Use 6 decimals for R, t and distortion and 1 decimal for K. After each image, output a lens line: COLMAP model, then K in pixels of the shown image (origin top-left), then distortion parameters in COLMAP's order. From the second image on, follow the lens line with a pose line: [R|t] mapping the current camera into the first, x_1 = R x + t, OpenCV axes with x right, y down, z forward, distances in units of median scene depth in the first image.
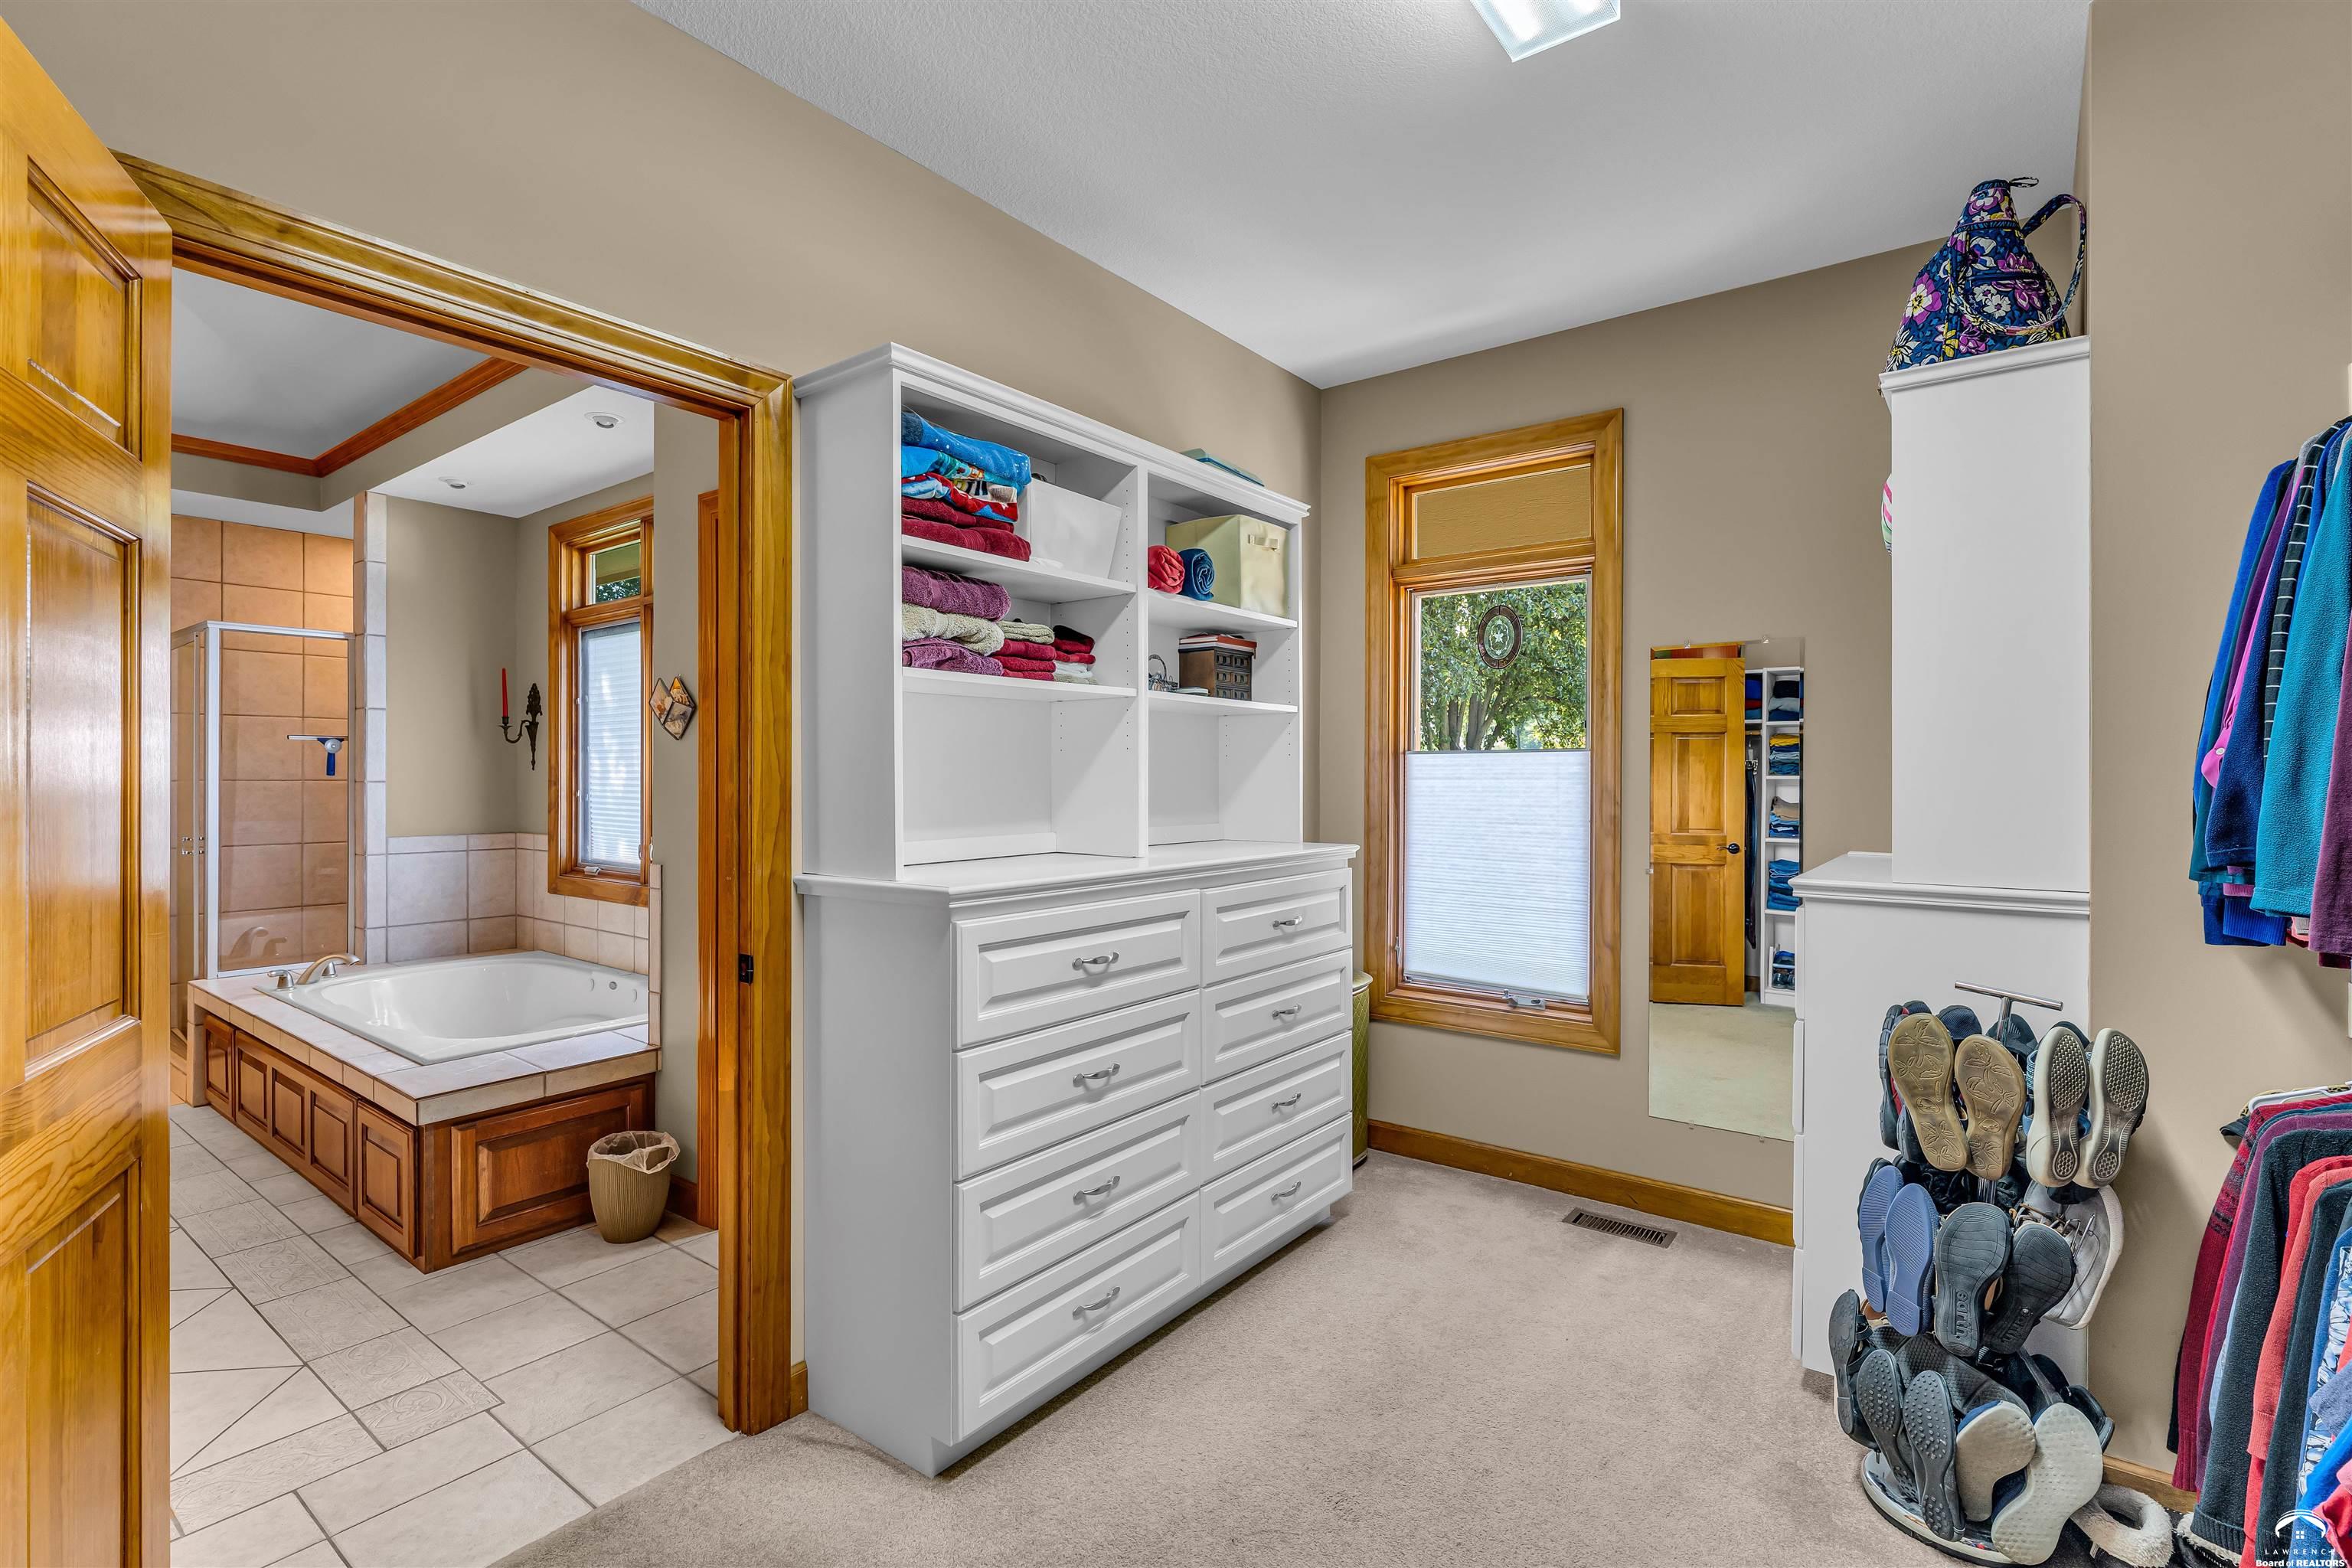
lens RADIAL K [[1086.5, 0, 1180.8], [0, 1086.5, 777.9], [0, 0, 1]] dist [-0.004344, -0.000827]
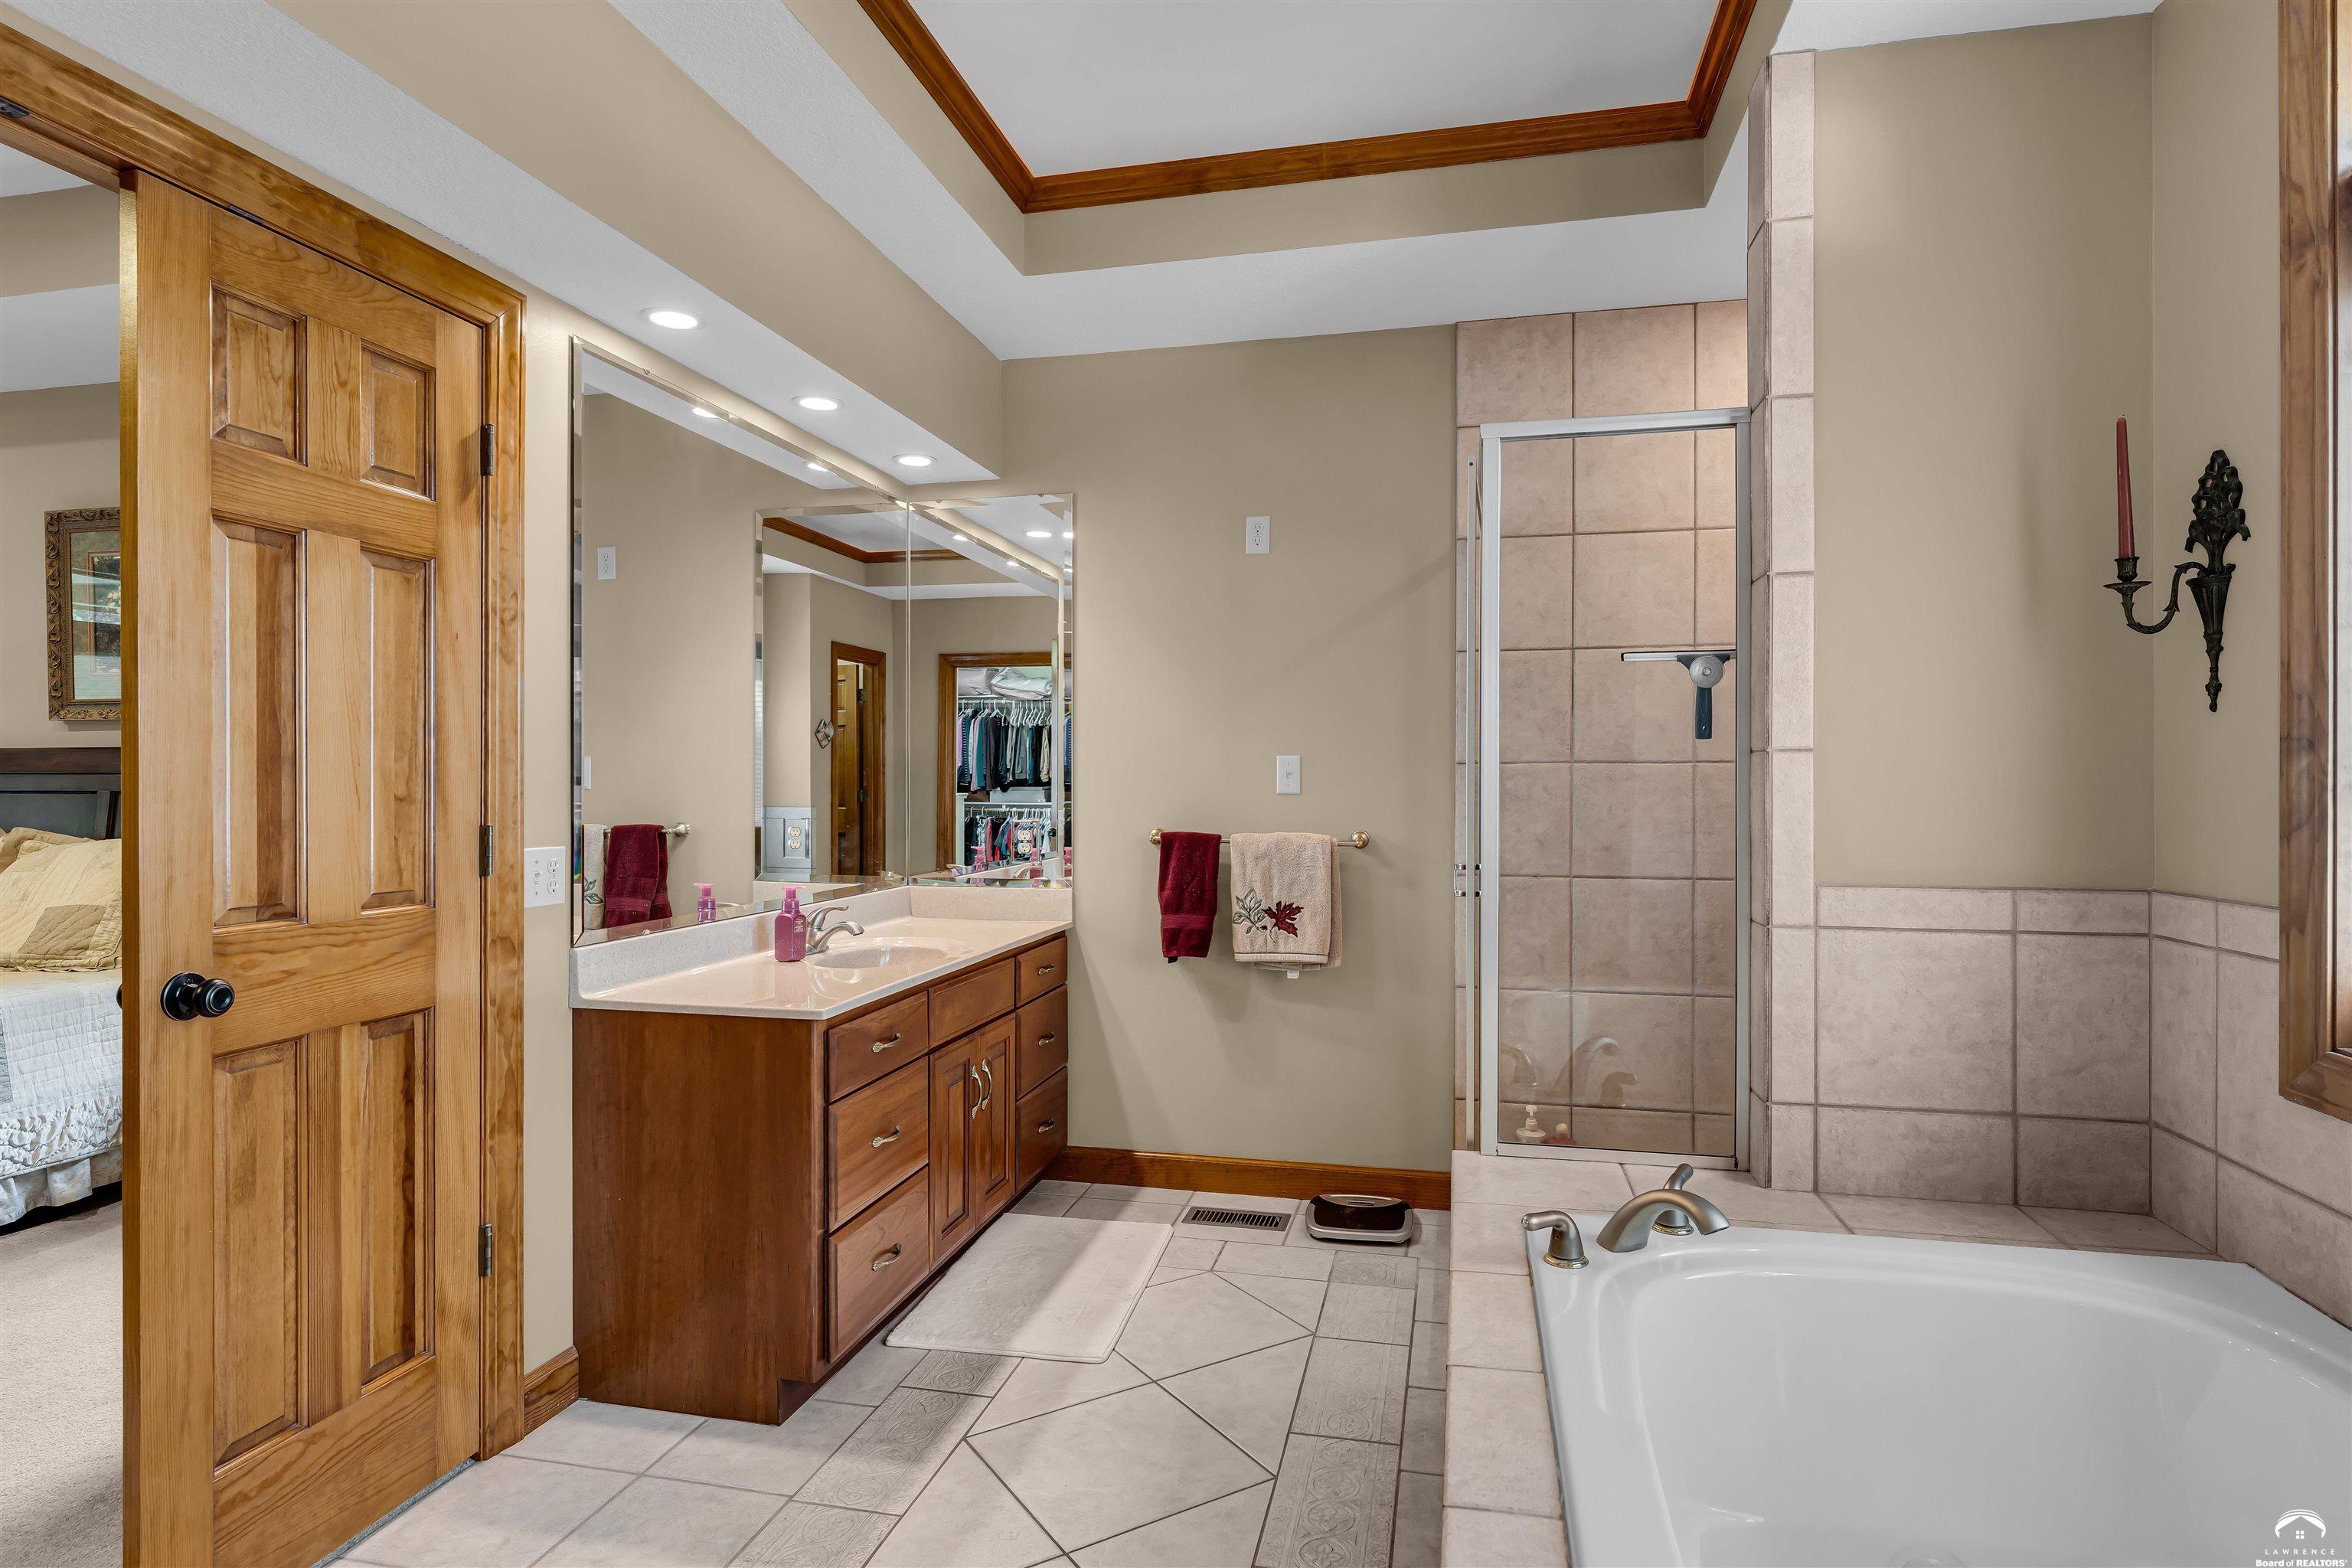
lens RADIAL K [[1157.0, 0, 1185.1], [0, 1157.0, 780.6], [0, 0, 1]] dist [-0.016877, -0.000807]
pose [[0.428753, -0.002378, -0.903419, -0.434280], [-0.002734, 0.999989, -0.003930, 0.017488], [0.903418, 0.004155, 0.428741, 0.587212]]
